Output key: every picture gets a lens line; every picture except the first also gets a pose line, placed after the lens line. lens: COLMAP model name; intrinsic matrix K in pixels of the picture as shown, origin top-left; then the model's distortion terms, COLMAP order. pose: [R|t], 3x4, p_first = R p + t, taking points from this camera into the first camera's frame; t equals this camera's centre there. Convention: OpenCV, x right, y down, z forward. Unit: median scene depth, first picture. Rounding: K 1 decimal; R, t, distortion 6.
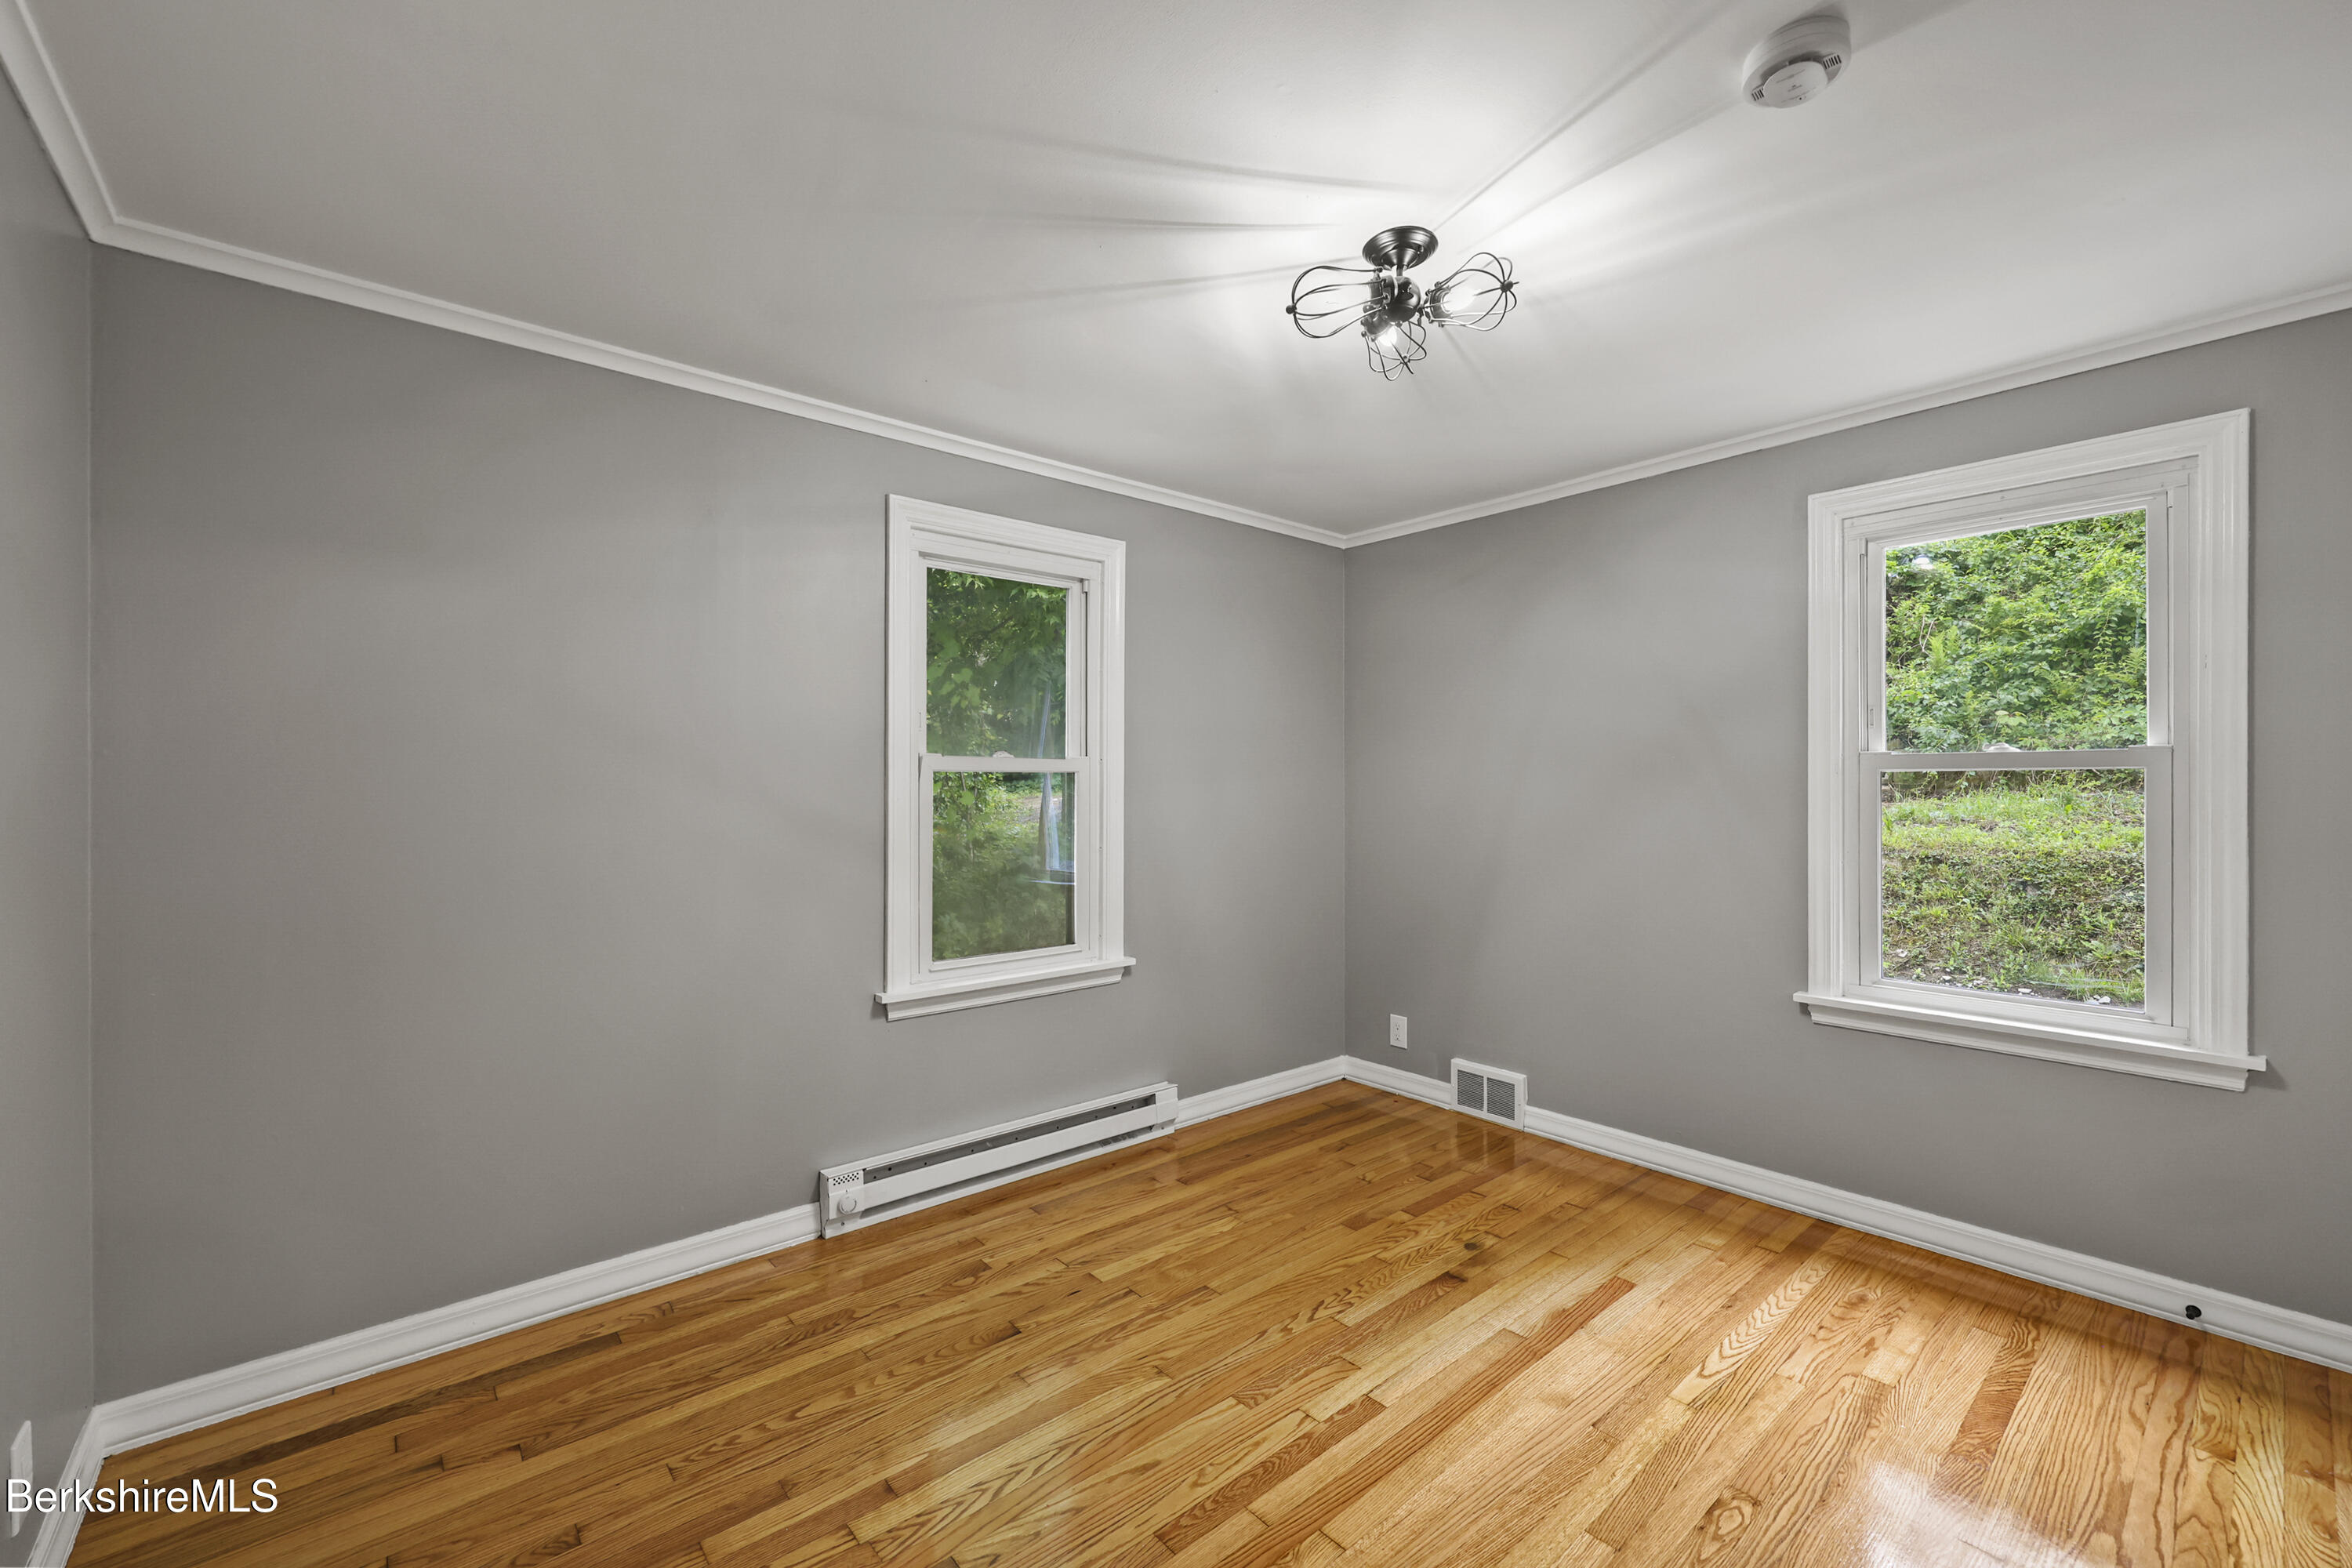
lens RADIAL K [[957.3, 0, 1179.5], [0, 957.3, 793.3], [0, 0, 1]] dist [0.000081, -0.000932]
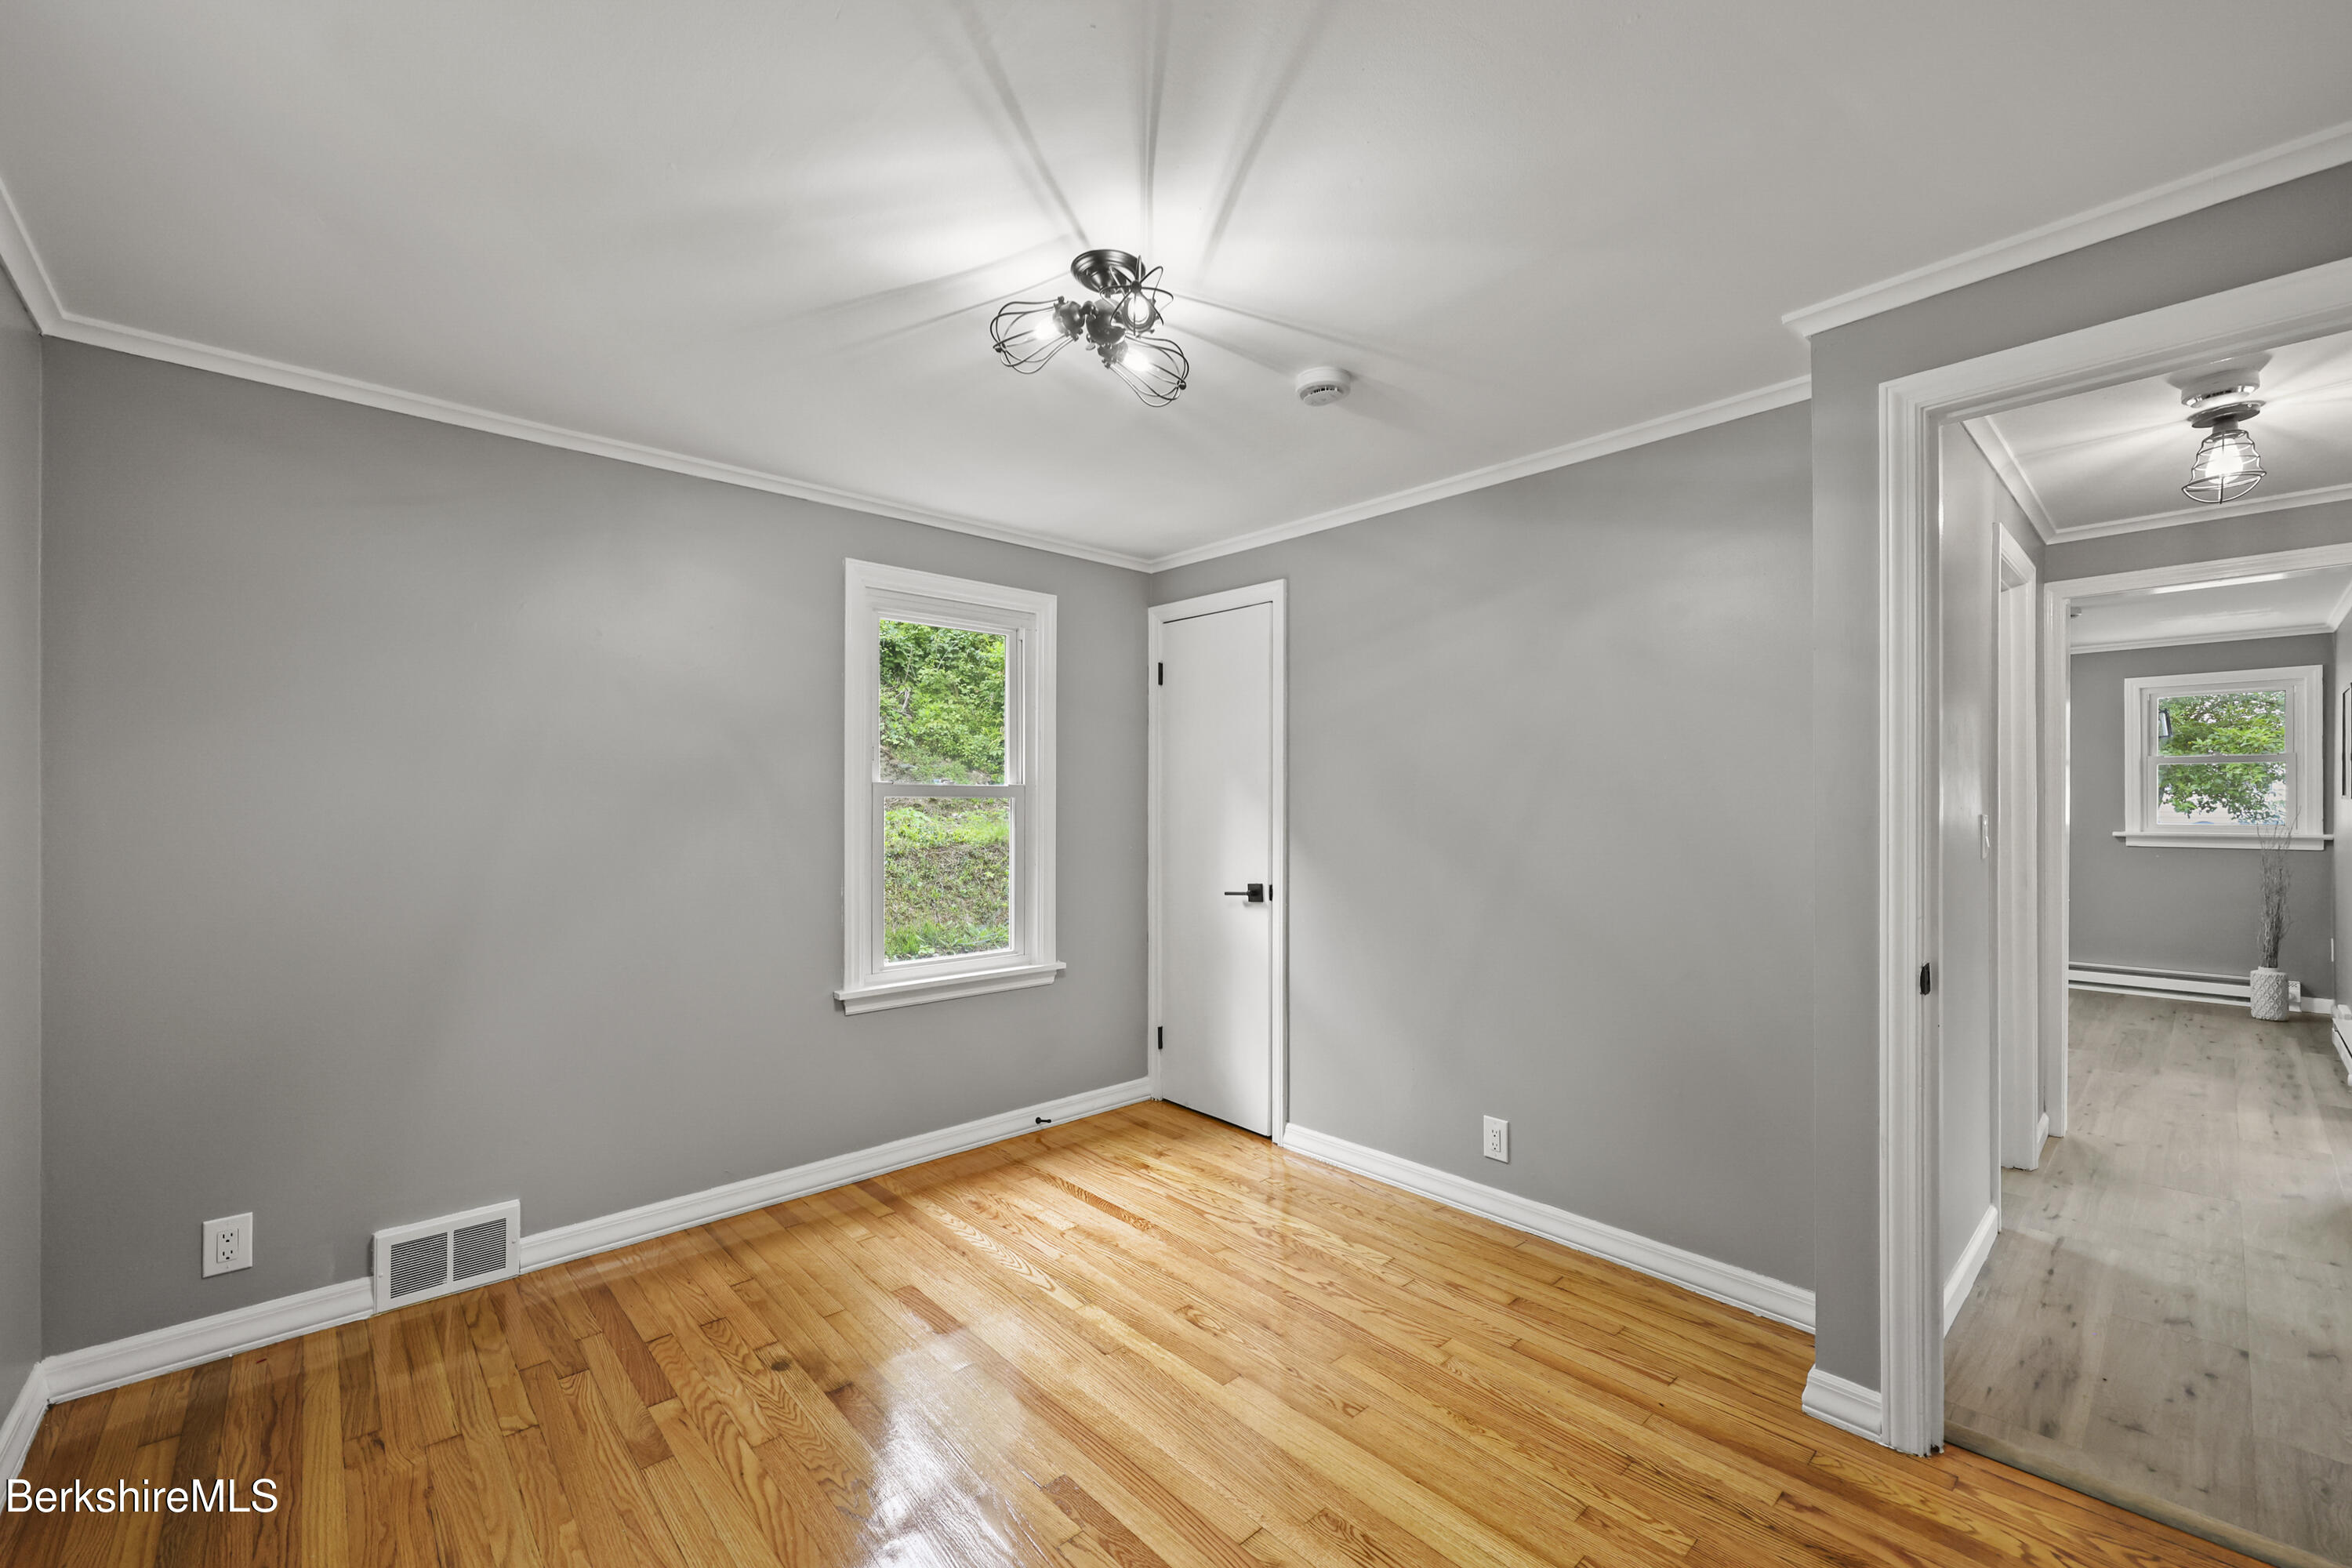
lens RADIAL K [[957.3, 0, 1179.6], [0, 957.3, 806.5], [0, 0, 1]] dist [0.000081, -0.000932]
pose [[-0.037507, -0.000588, 0.999296, -0.567042], [0.007965, 0.999968, 0.000887, -0.012277], [-0.999265, 0.007993, -0.037501, 0.713319]]
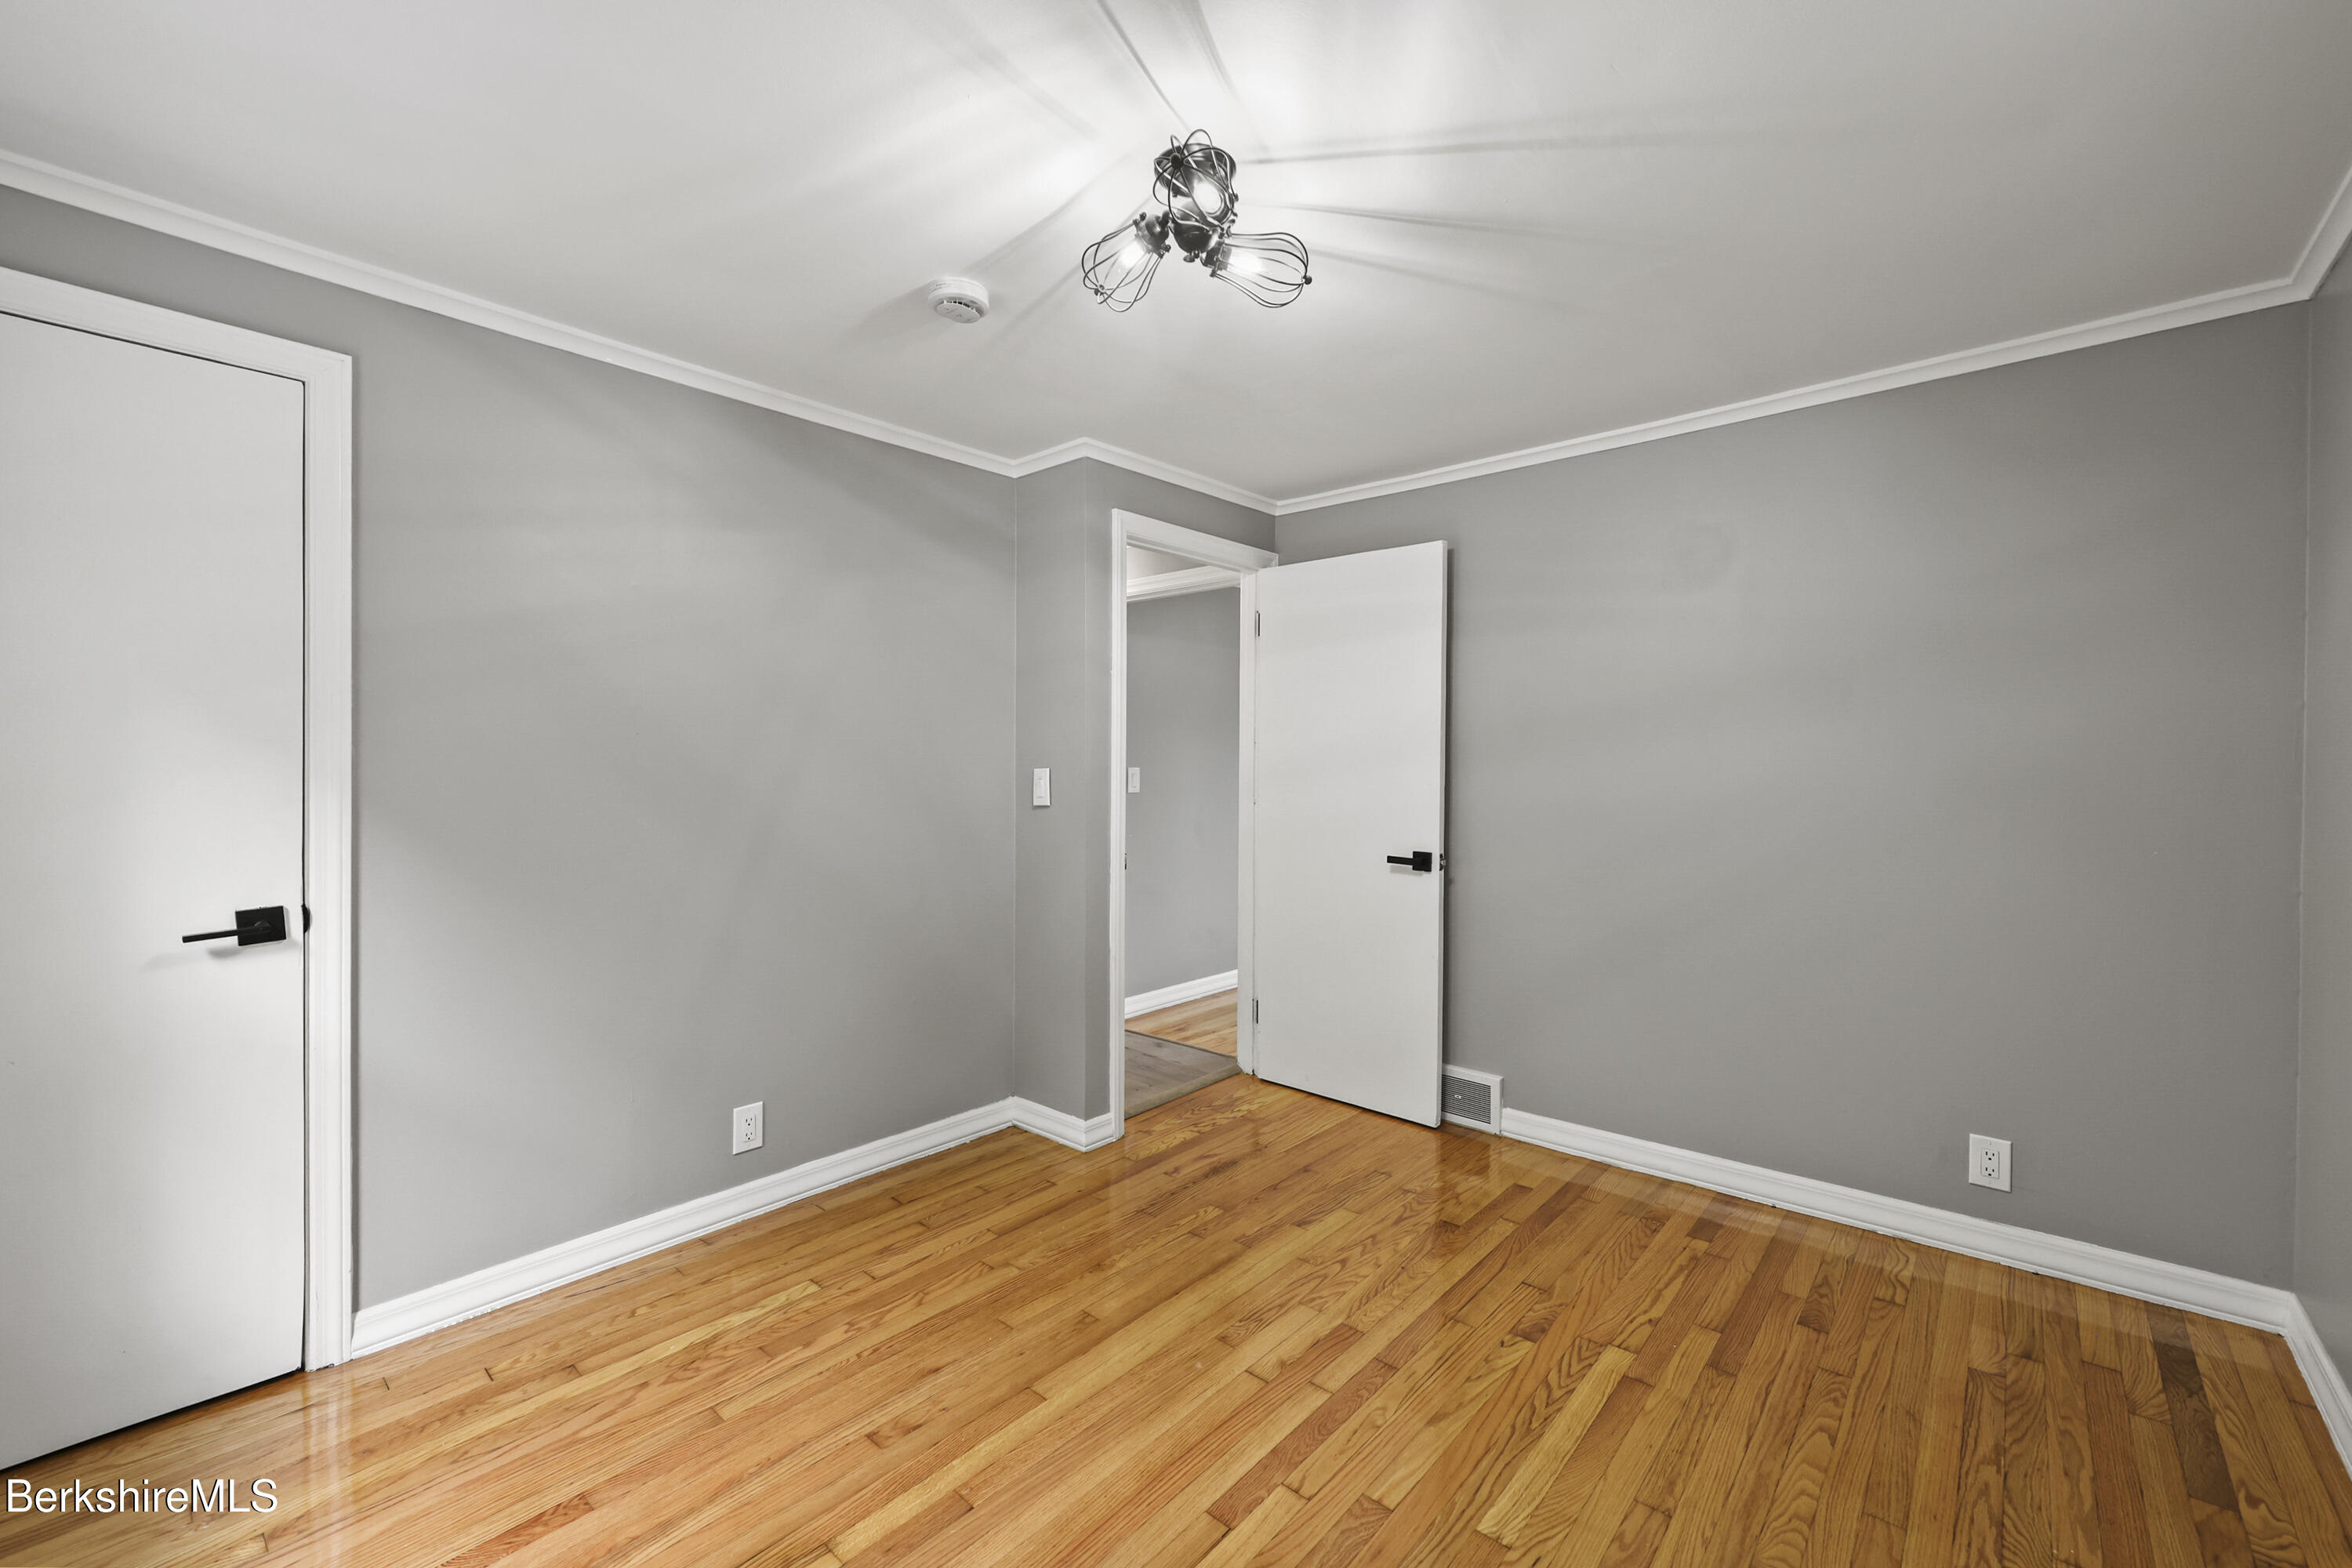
lens RADIAL K [[957.3, 0, 1184.7], [0, 957.3, 773.1], [0, 0, 1]] dist [0.000081, -0.000932]
pose [[-0.989208, 0.002353, -0.146502, 0.277229], [-0.000304, 0.999836, 0.018109, -0.013816], [0.146521, 0.017958, -0.989045, 1.409986]]
